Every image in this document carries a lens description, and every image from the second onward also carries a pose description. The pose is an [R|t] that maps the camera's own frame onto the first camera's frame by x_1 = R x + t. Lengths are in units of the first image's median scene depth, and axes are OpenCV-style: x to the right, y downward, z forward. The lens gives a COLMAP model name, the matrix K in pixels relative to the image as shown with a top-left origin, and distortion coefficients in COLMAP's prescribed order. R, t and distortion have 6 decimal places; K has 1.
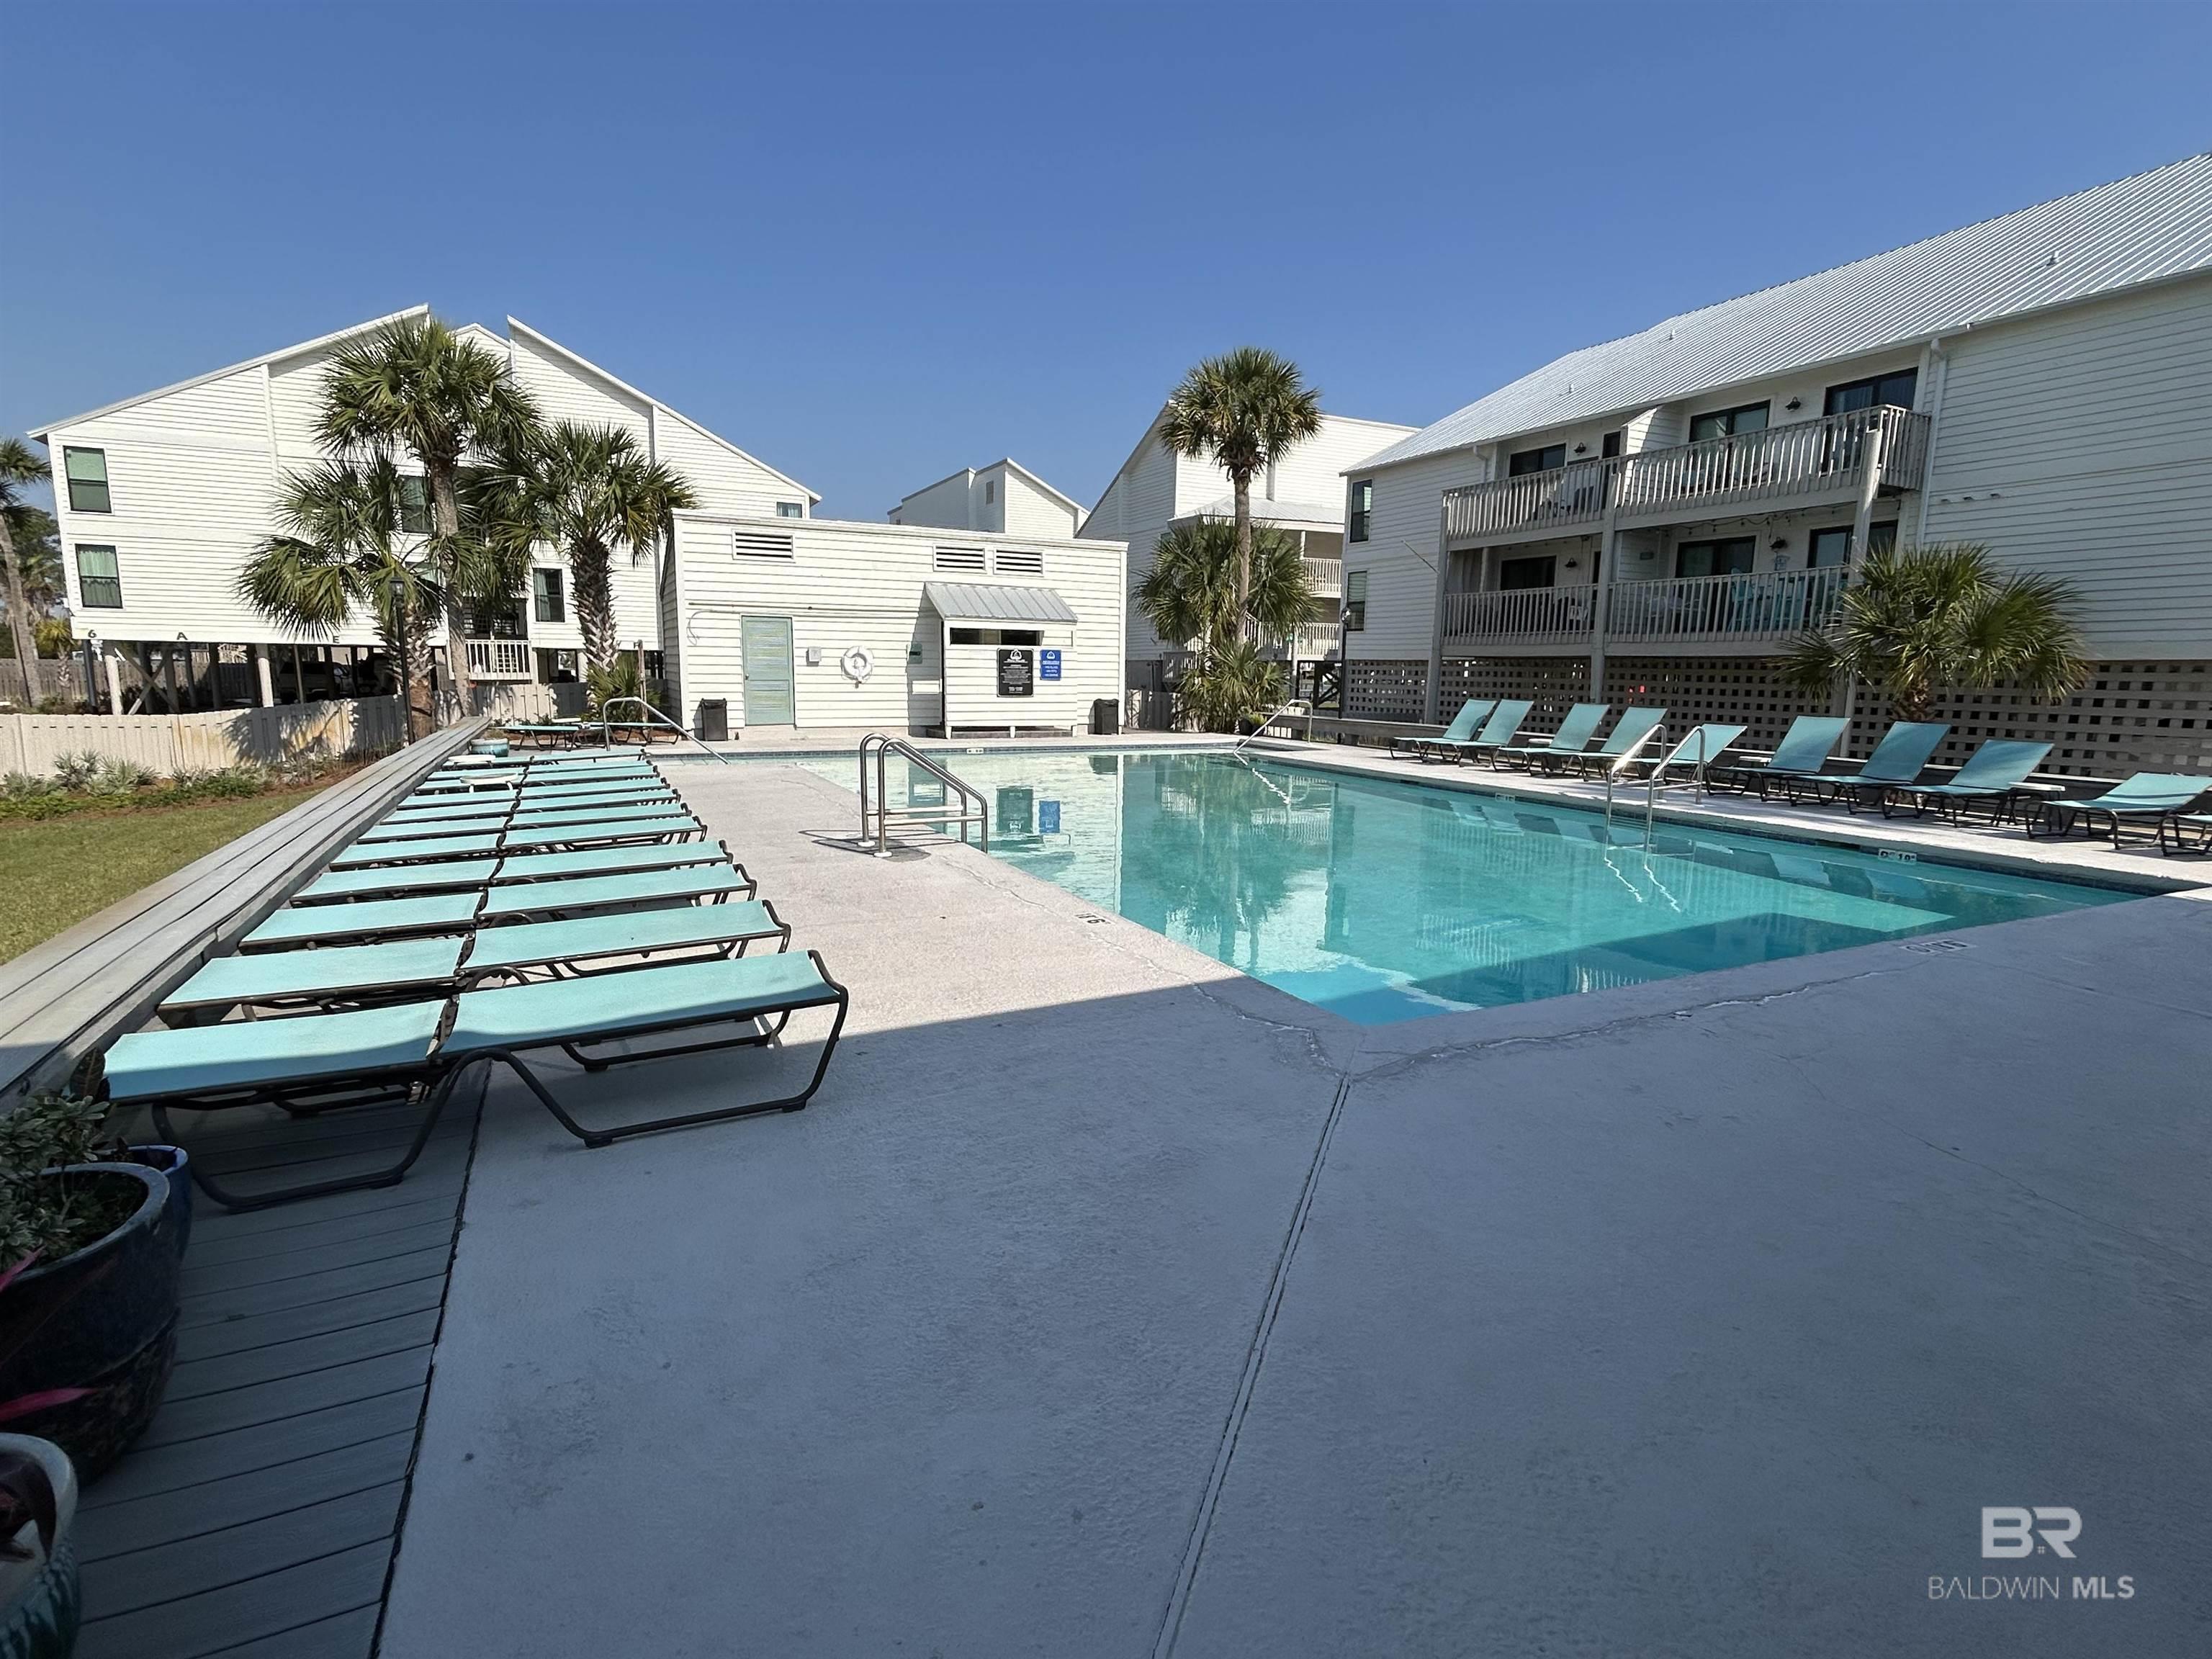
lens RADIAL K [[1052.7, 0, 1097.9], [0, 1052.7, 819.2], [0, 0, 1]] dist [0.000085, 0.000294]
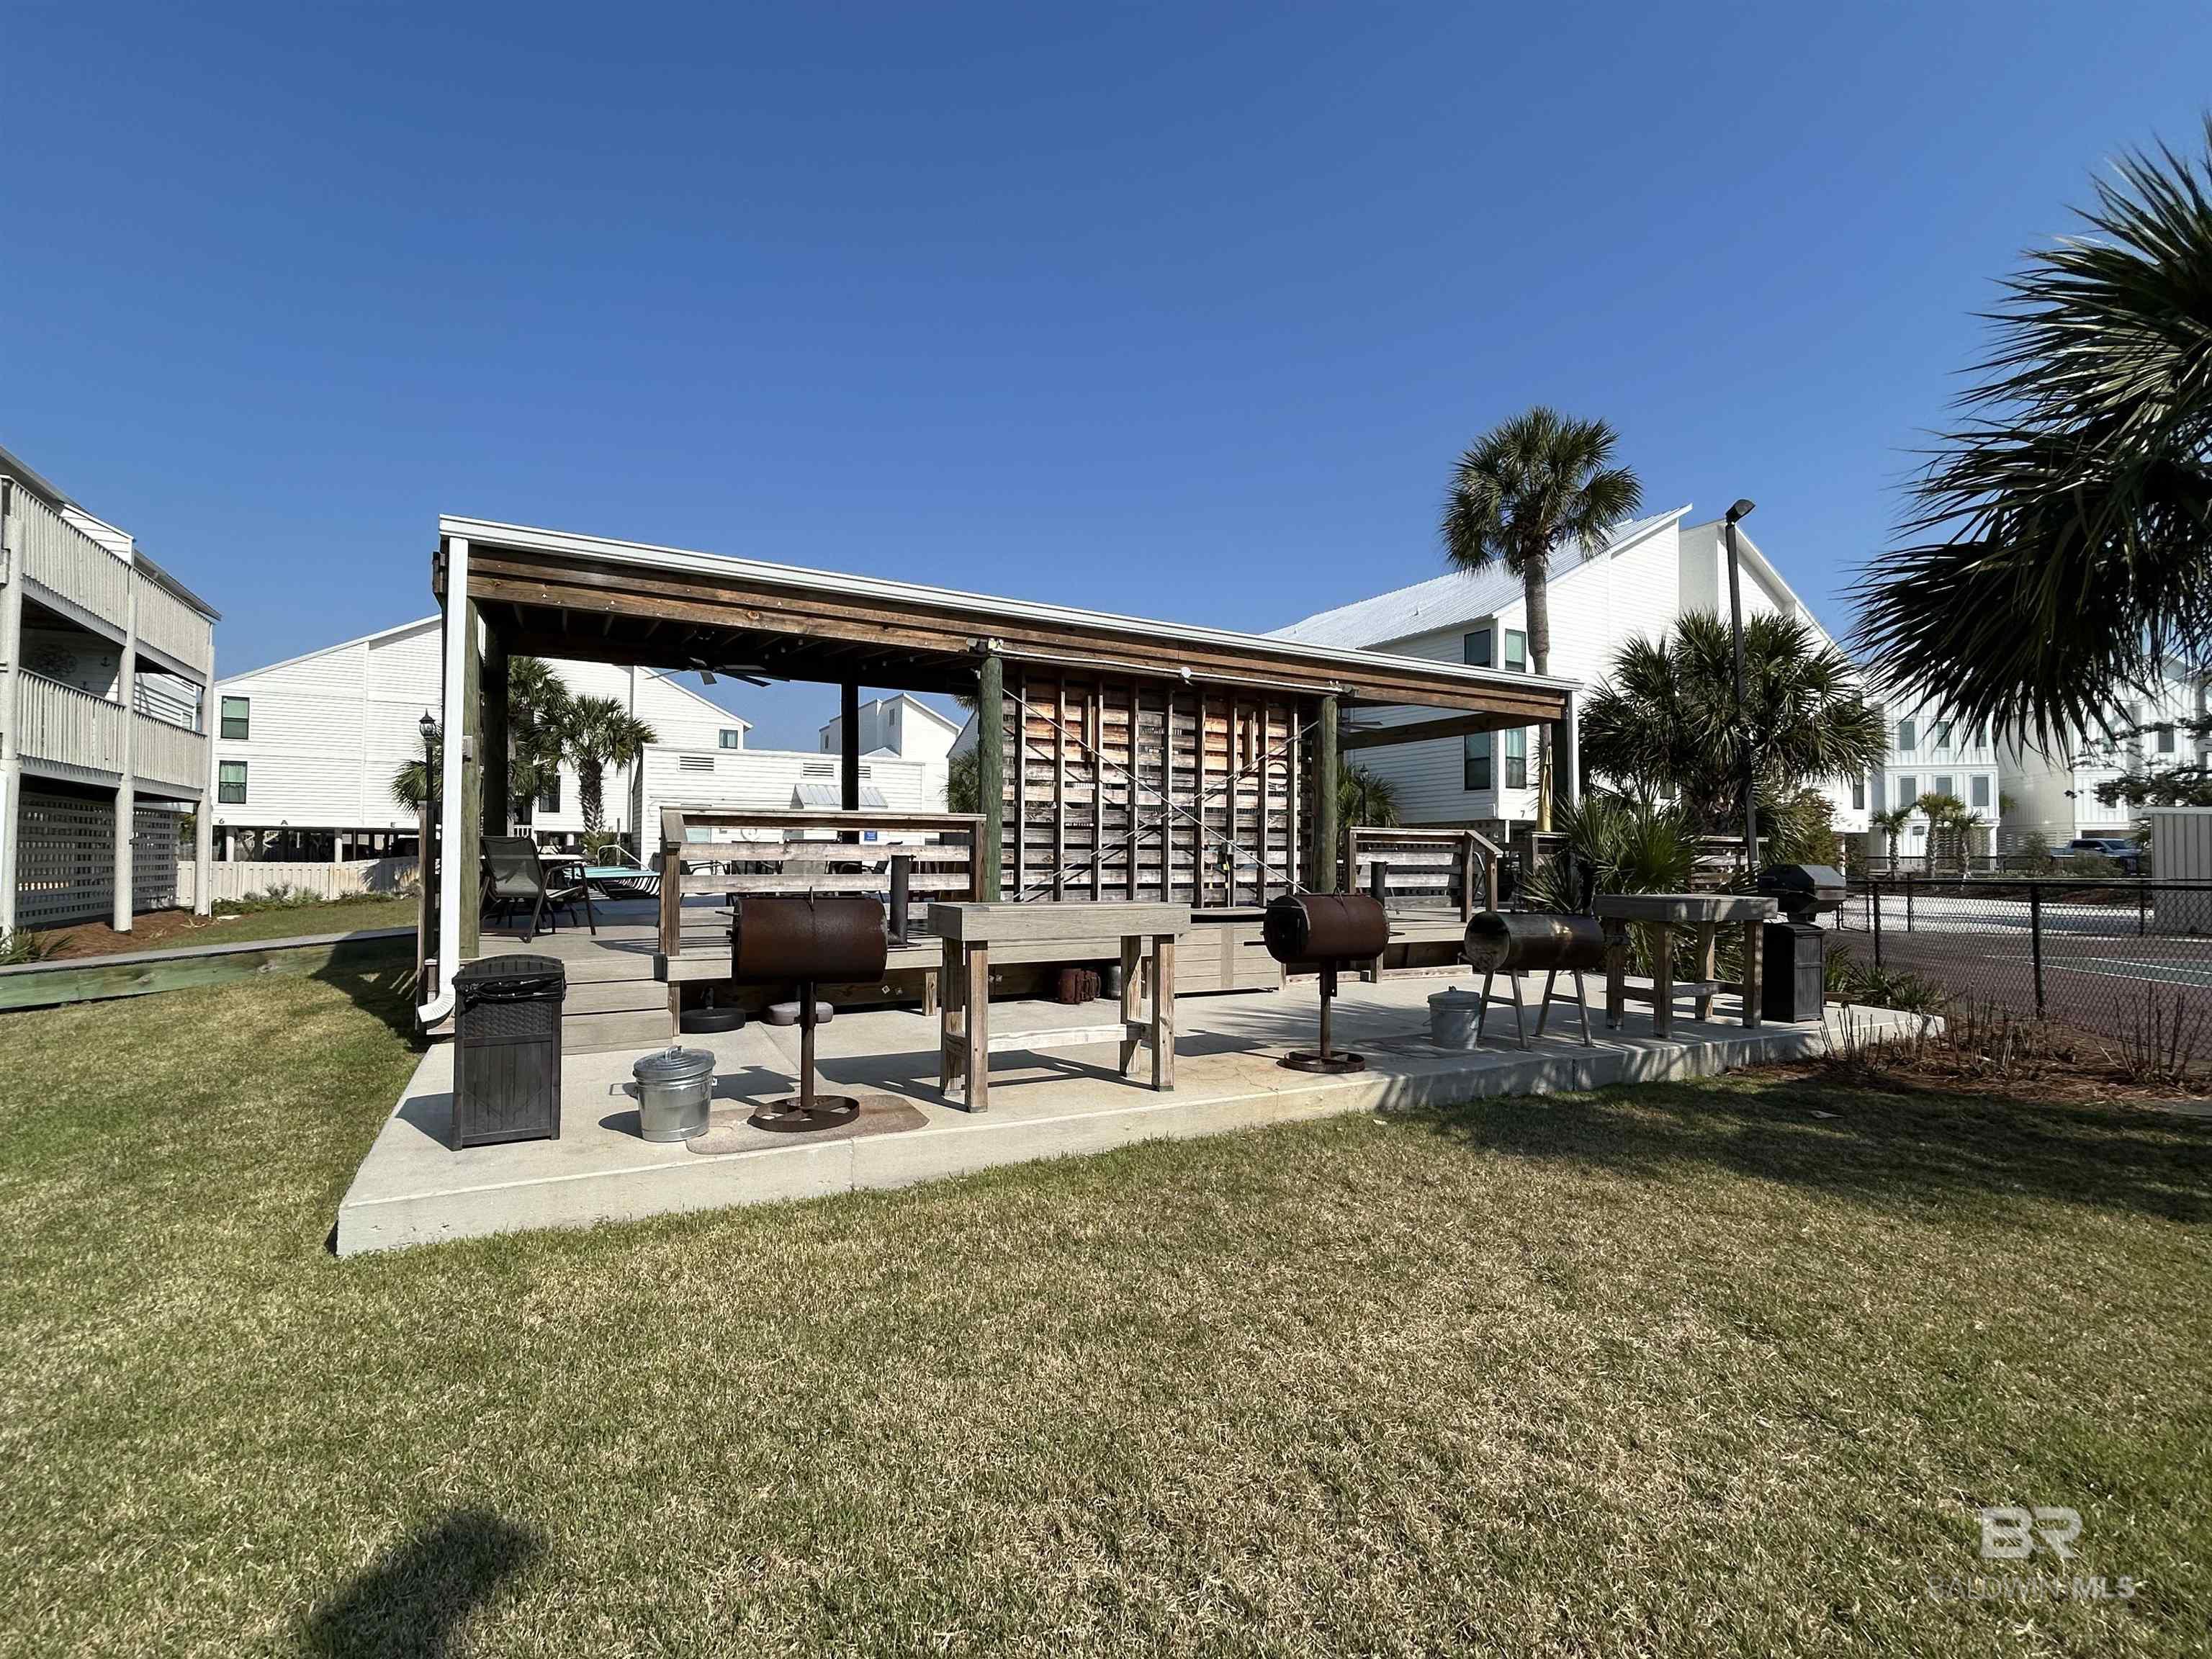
lens RADIAL K [[1010.6, 0, 1105.9], [0, 1010.6, 843.2], [0, 0, 1]] dist [0.000411, -0.000042]
pose [[0.998530, -0.006183, 0.053851, 0.249813], [0.014803, 0.986815, -0.161171, 0.137413], [-0.052144, 0.161731, 0.985456, -0.612396]]
